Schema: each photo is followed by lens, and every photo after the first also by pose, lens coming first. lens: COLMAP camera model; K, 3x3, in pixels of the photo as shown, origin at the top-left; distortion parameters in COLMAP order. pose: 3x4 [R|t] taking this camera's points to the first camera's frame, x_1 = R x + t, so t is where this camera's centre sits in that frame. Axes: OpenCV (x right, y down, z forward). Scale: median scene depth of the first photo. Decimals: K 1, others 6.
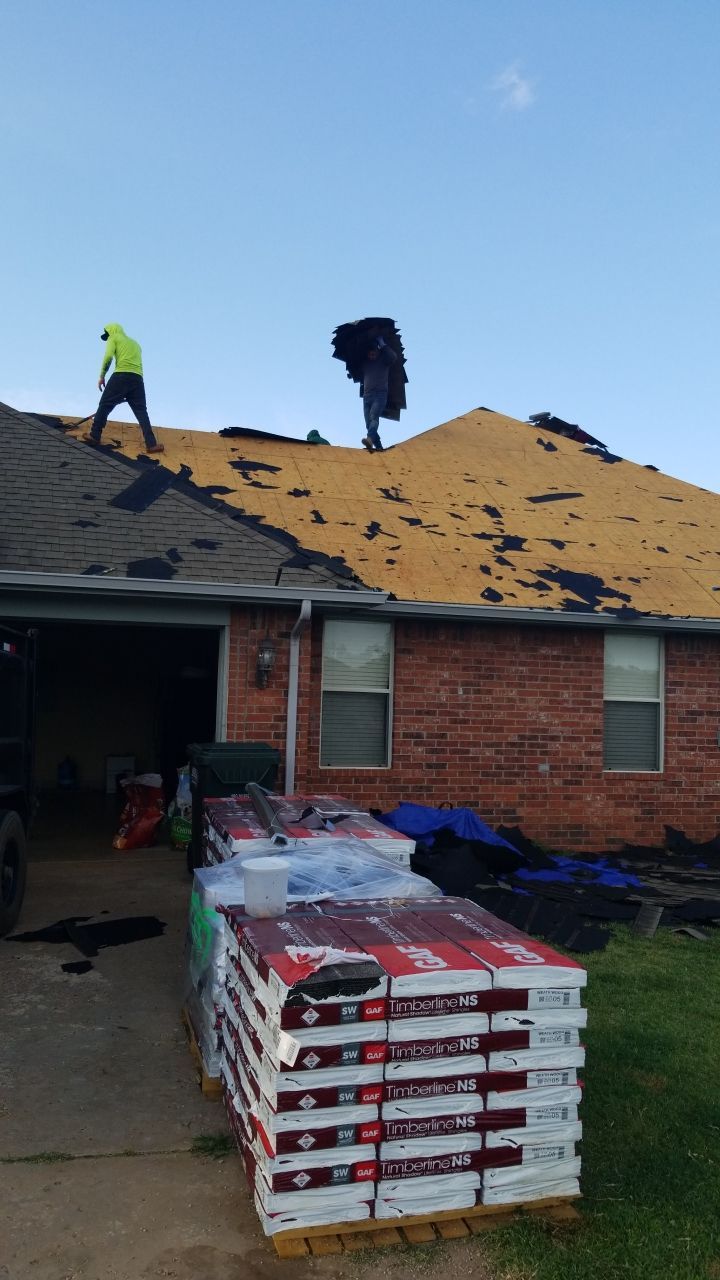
lens RADIAL K [[980.5, 0, 391.1], [0, 980.5, 644.8], [0, 0, 1]] dist [0.081531, -0.149785]
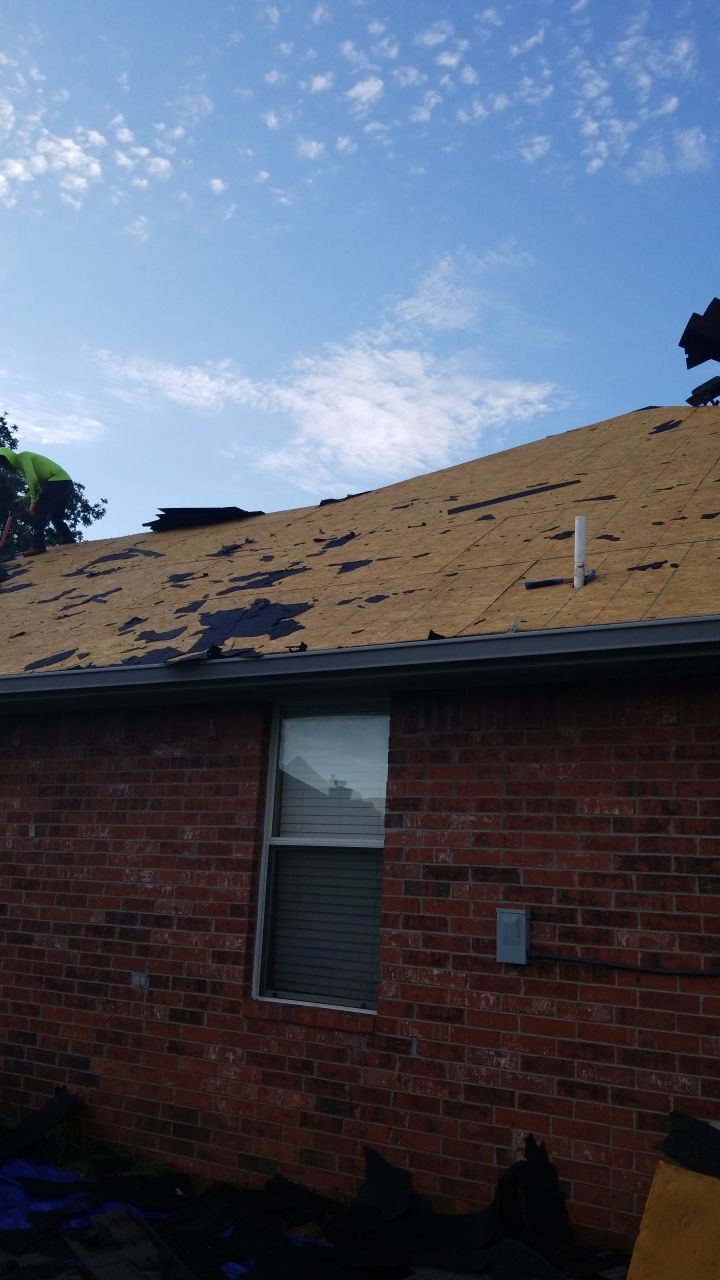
lens RADIAL K [[980.5, 0, 391.1], [0, 980.5, 644.8], [0, 0, 1]] dist [0.081531, -0.149785]
pose [[0.708694, -0.153672, -0.688577, 0.624437], [0.030187, 0.981701, -0.188020, 0.054070], [0.704870, 0.112462, 0.700364, 0.706735]]
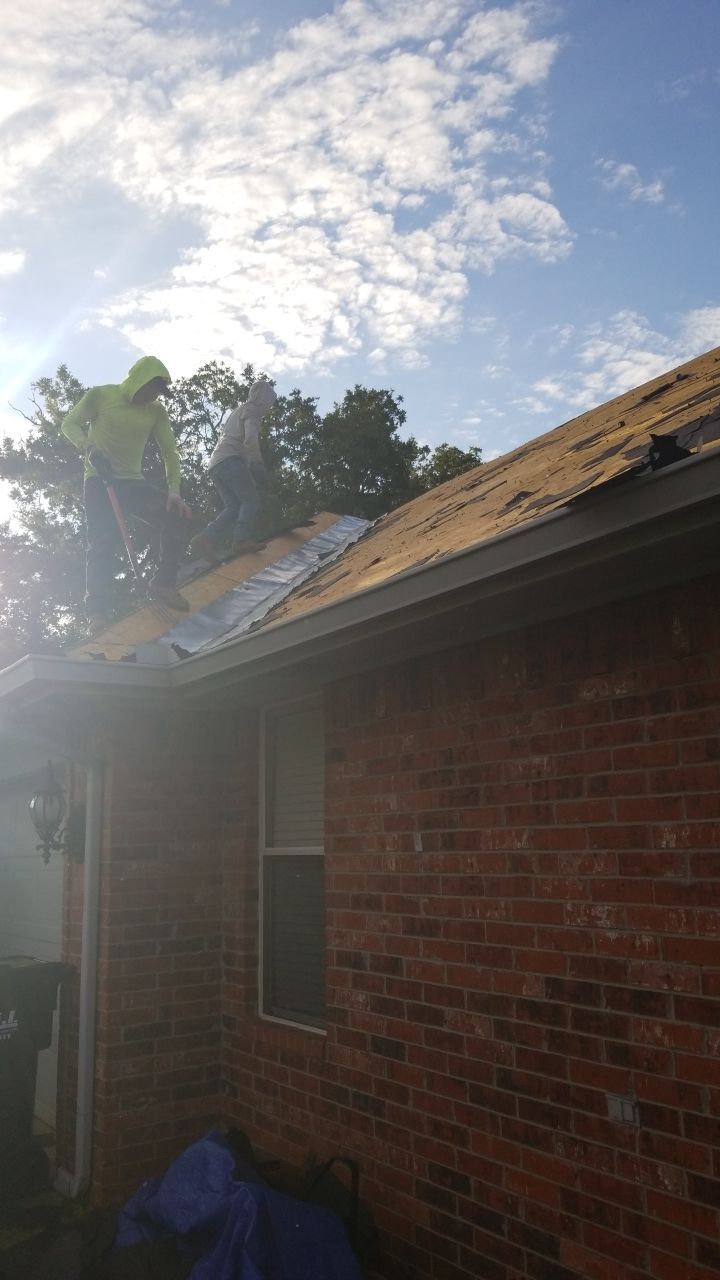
lens RADIAL K [[980.5, 0, 391.1], [0, 980.5, 644.8], [0, 0, 1]] dist [0.081531, -0.149785]
pose [[0.322154, -0.221323, -0.920453, 0.416908], [0.100904, 0.974777, -0.199069, 0.045899], [0.941294, -0.028747, 0.336361, 0.842379]]
